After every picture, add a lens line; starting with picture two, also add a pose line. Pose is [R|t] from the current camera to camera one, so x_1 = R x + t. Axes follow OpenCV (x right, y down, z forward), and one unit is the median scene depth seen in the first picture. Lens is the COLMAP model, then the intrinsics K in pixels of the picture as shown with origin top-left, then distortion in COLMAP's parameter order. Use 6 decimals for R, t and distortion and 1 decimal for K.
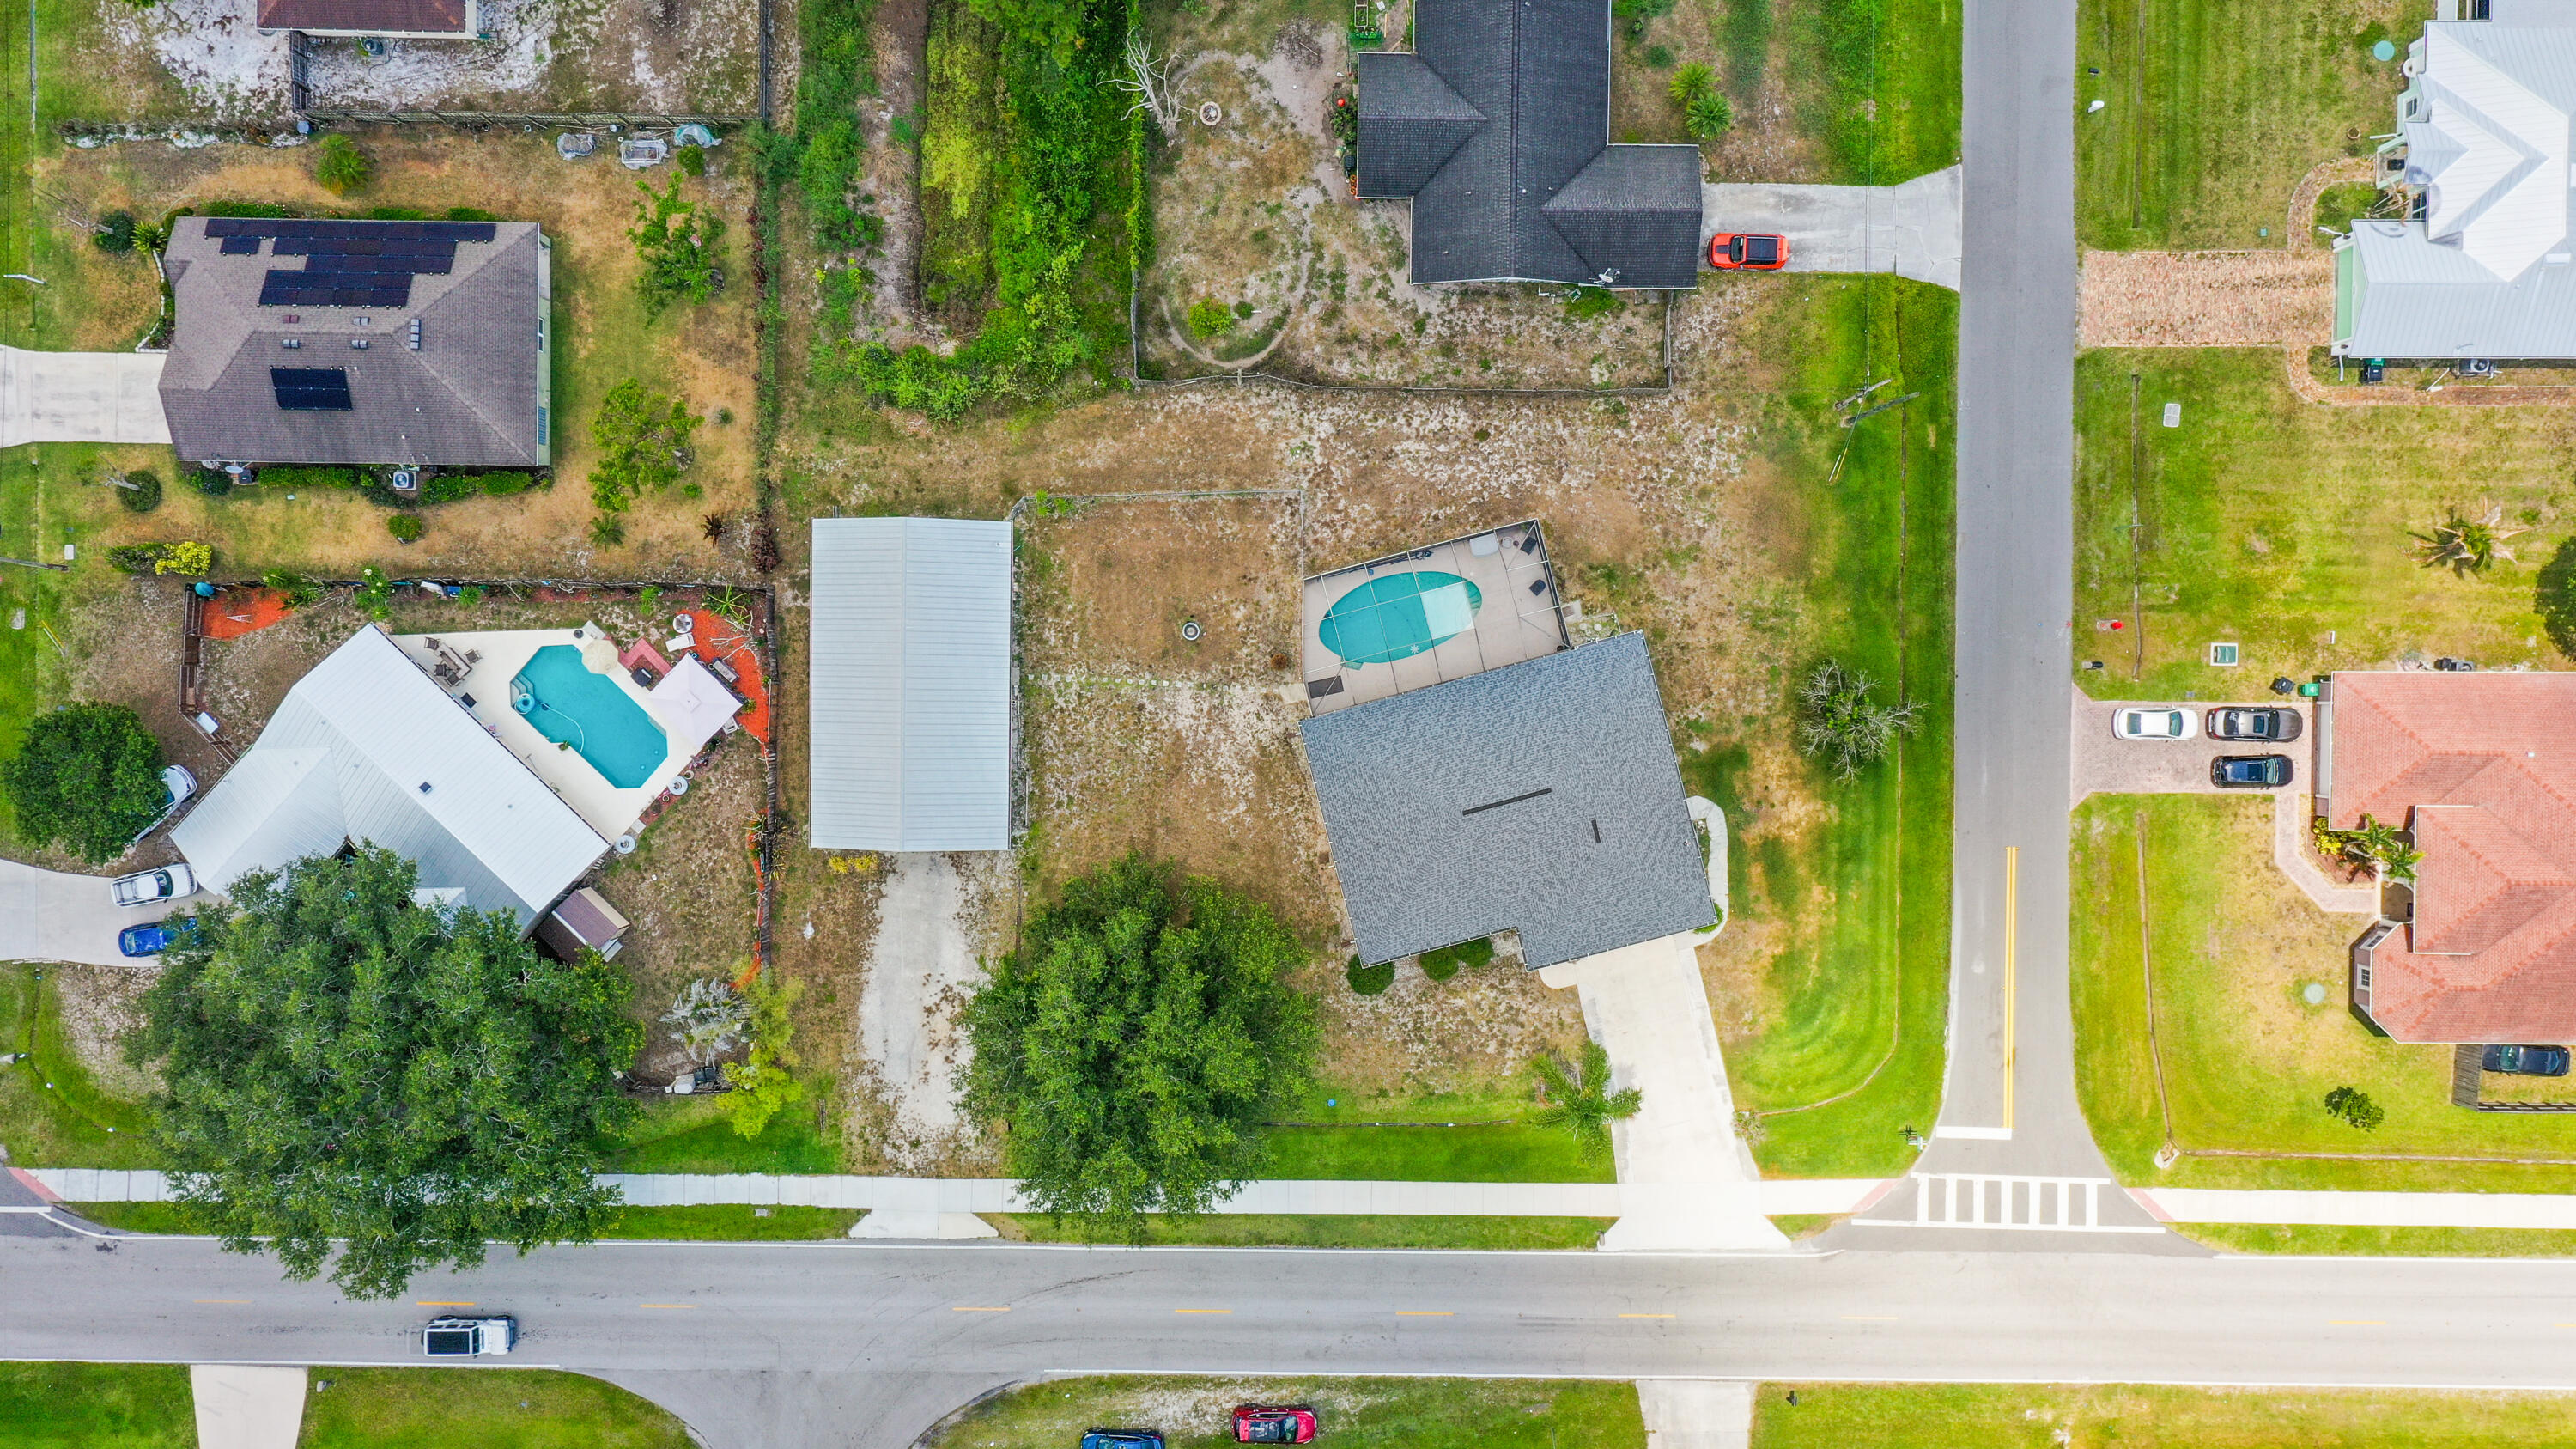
lens RADIAL K [[2035.2, 0, 1288.0], [0, 2035.2, 724.5], [0, 0, 1]] dist [0.019059, 0.001192]
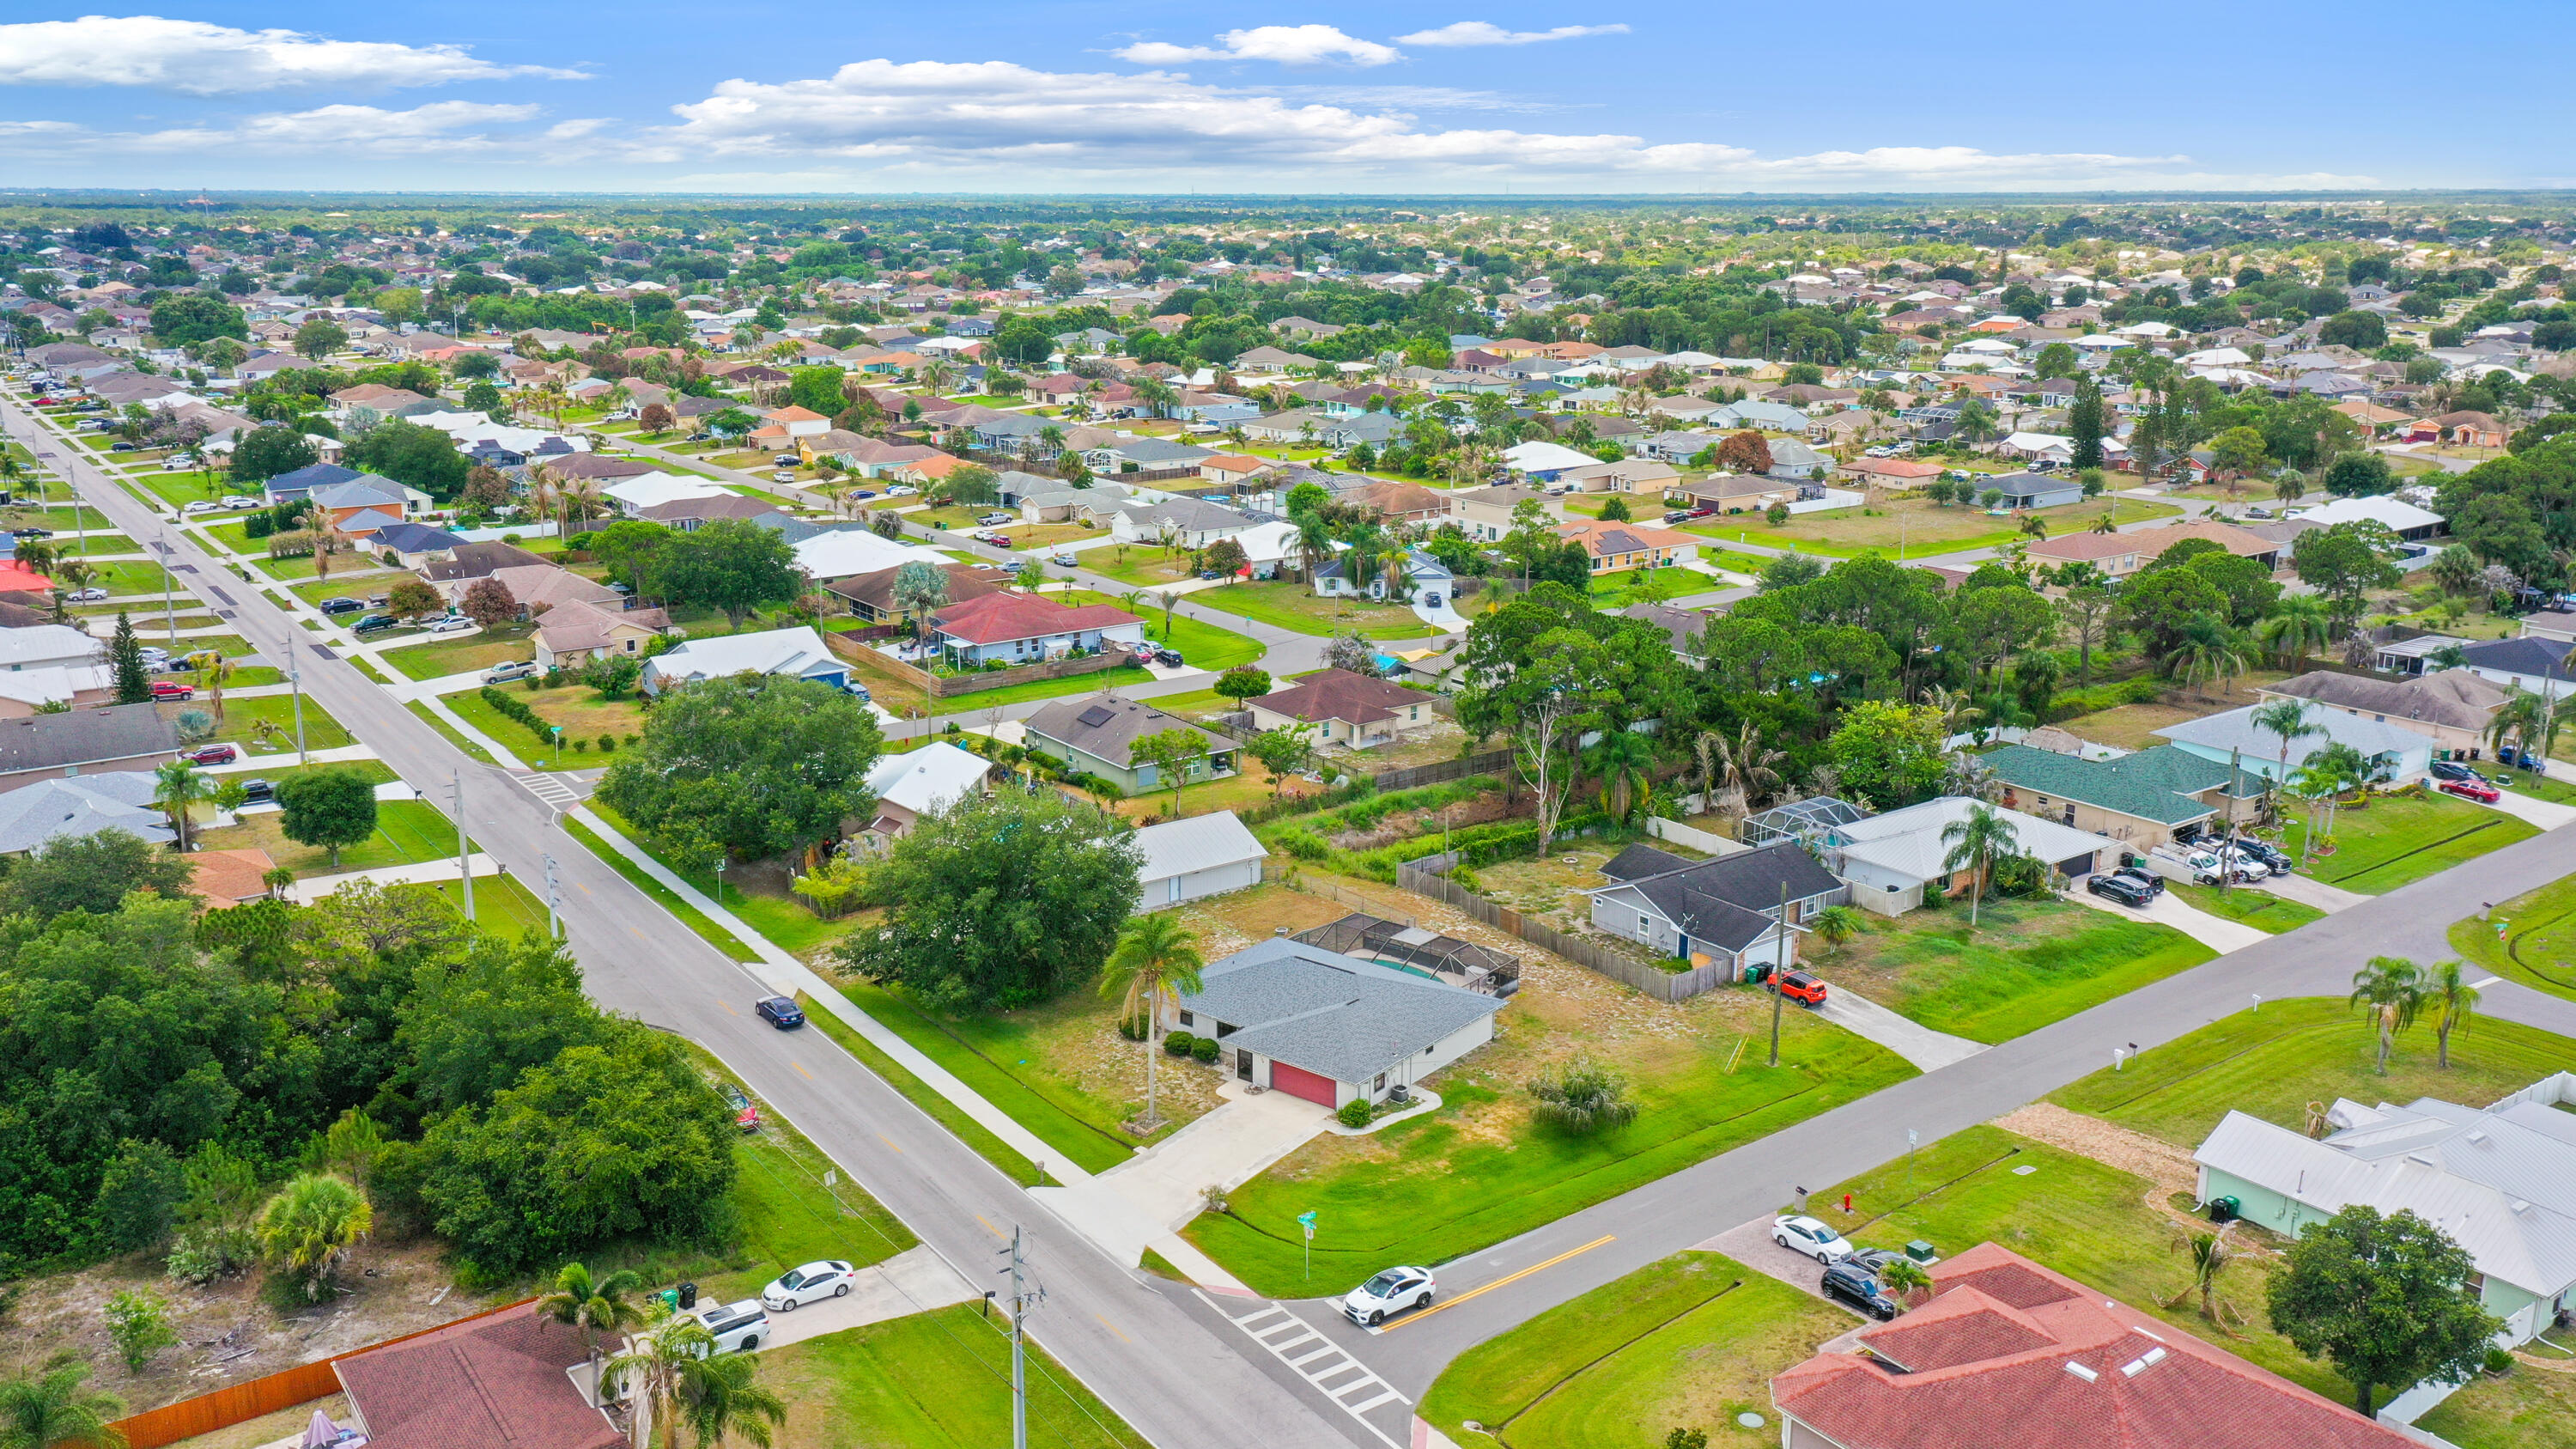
lens RADIAL K [[2035.2, 0, 1288.0], [0, 2035.2, 724.5], [0, 0, 1]] dist [0.019059, 0.001192]
pose [[0.598249, 0.199206, -0.776154, 0.964594], [-0.801178, 0.131061, -0.583898, 0.713206], [-0.014592, 0.971154, 0.238006, 0.548344]]
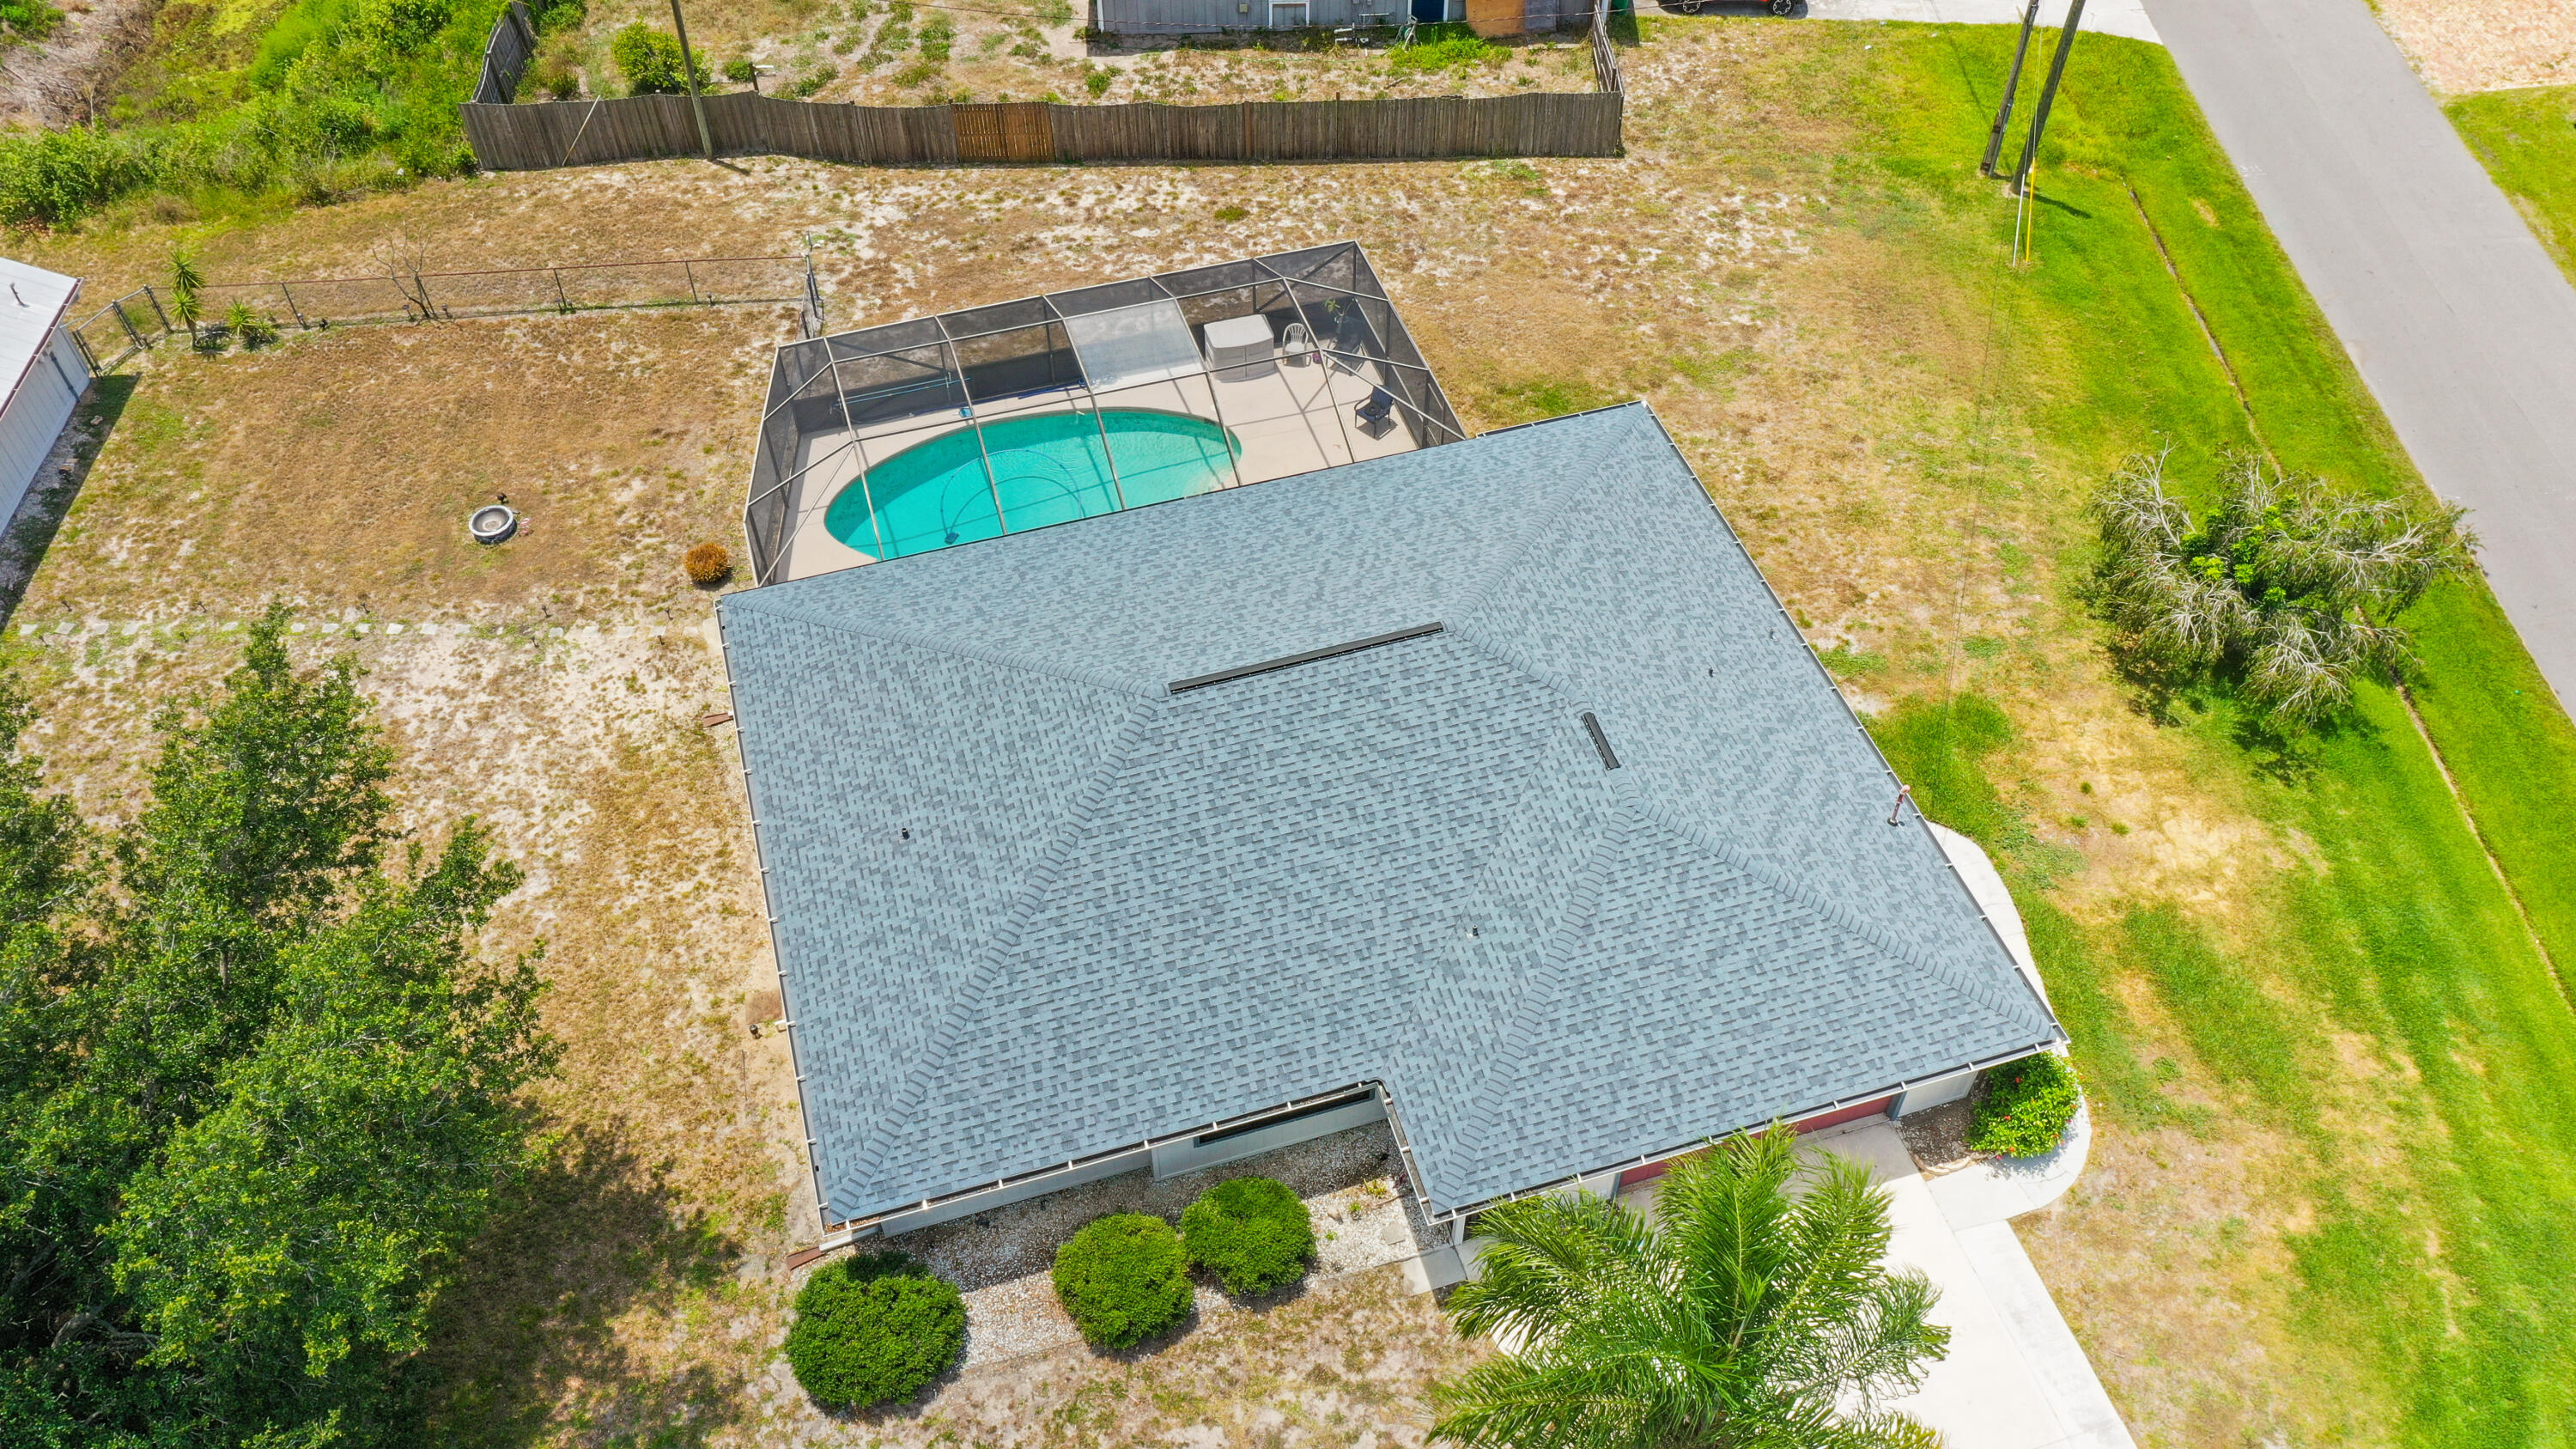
lens RADIAL K [[2035.2, 0, 1288.0], [0, 2035.2, 724.5], [0, 0, 1]] dist [0.019059, 0.001192]
pose [[0.999038, -0.036393, 0.024487, 0.092411], [0.043376, 0.736702, -0.674825, 0.250073], [0.006519, 0.675238, 0.737571, 0.738659]]
